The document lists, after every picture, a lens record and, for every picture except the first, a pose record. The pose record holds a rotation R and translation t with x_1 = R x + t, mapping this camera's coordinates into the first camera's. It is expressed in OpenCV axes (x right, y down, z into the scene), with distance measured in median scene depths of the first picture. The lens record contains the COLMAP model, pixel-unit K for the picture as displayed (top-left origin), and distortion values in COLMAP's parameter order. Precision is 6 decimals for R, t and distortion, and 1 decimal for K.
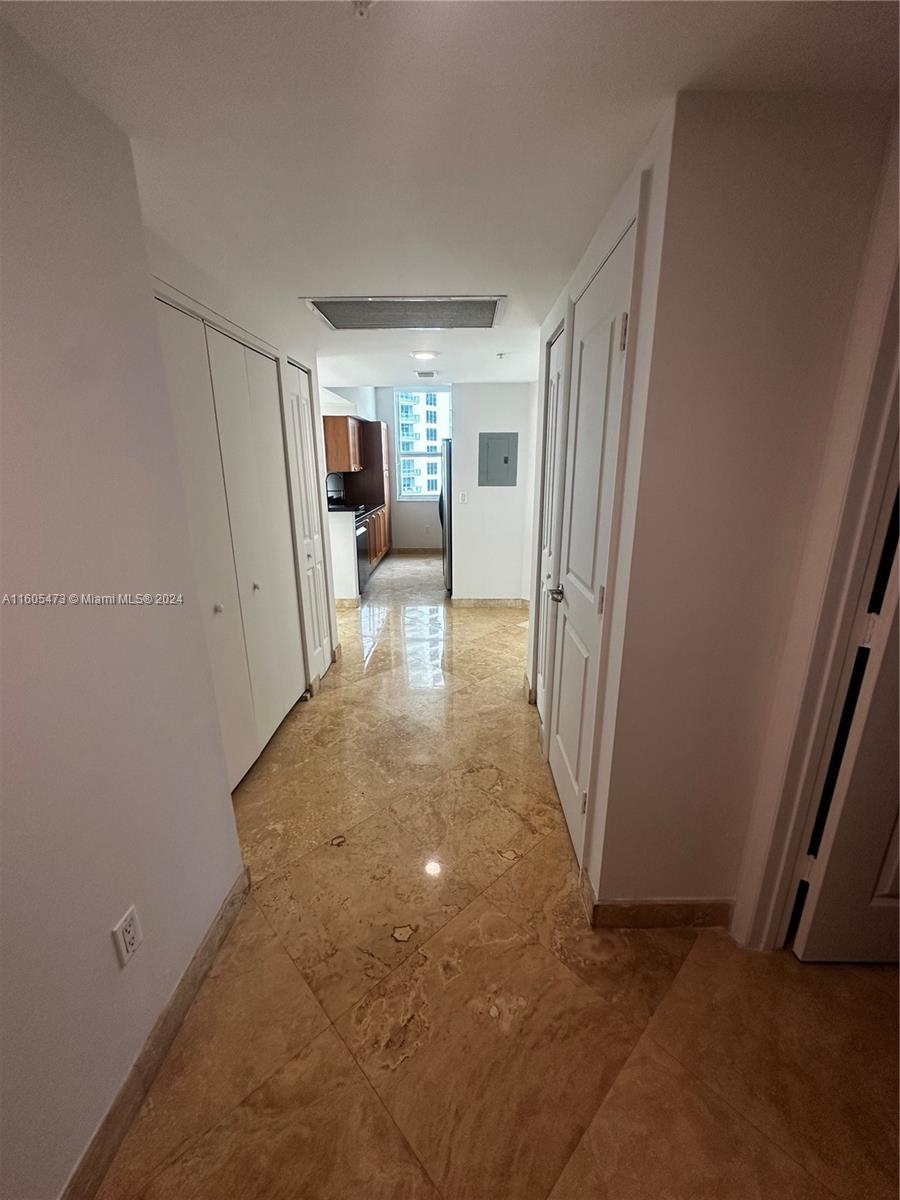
lens RADIAL K [[476.5, 0, 451.1], [0, 476.5, 600.9], [0, 0, 1]] dist [-0.023309, 0.003759]
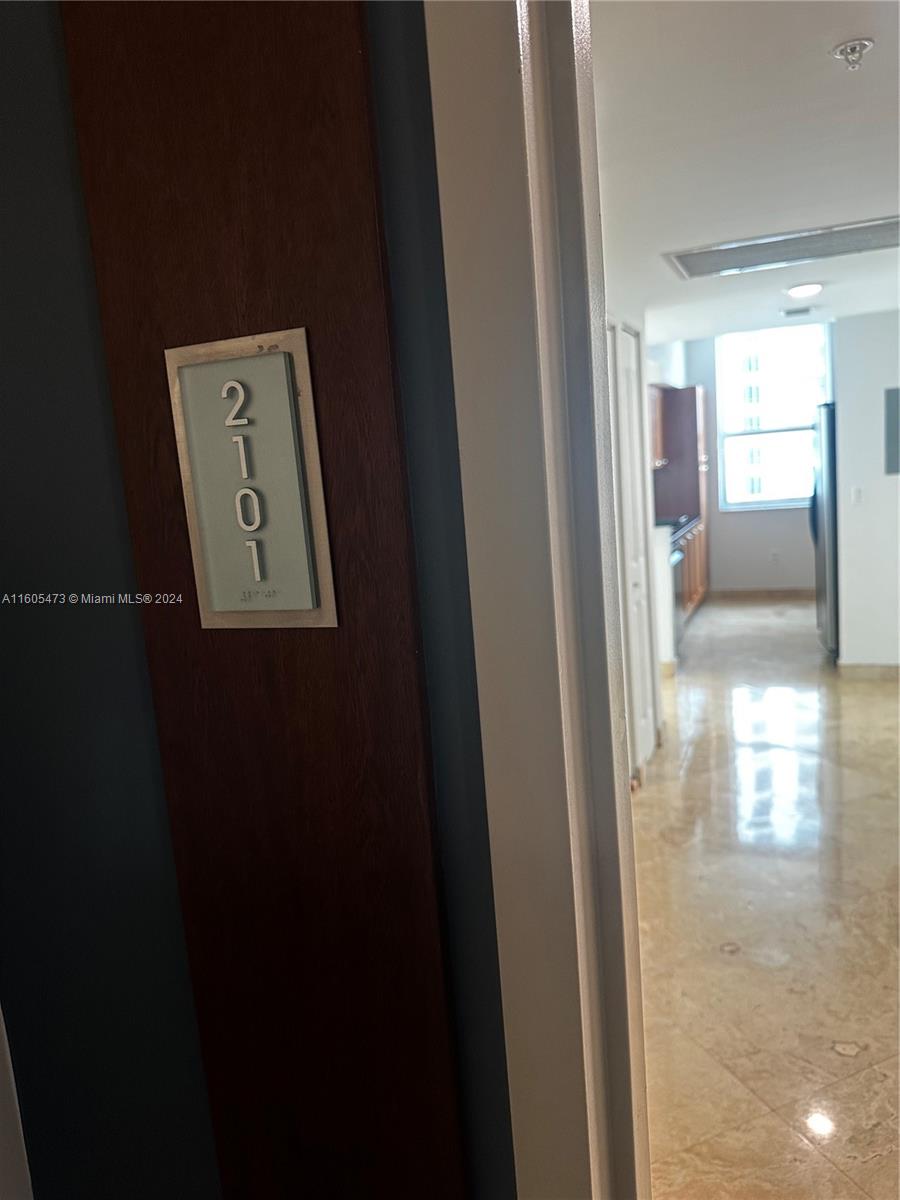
lens RADIAL K [[879.4, 0, 443.6], [0, 879.4, 591.0], [0, 0, 1]] dist [0.012170, -0.030831]
pose [[0.932856, -0.009903, -0.360115, -0.096182], [-0.036439, 0.991902, -0.121668, 0.085350], [0.358403, 0.126621, 0.924940, -0.316578]]
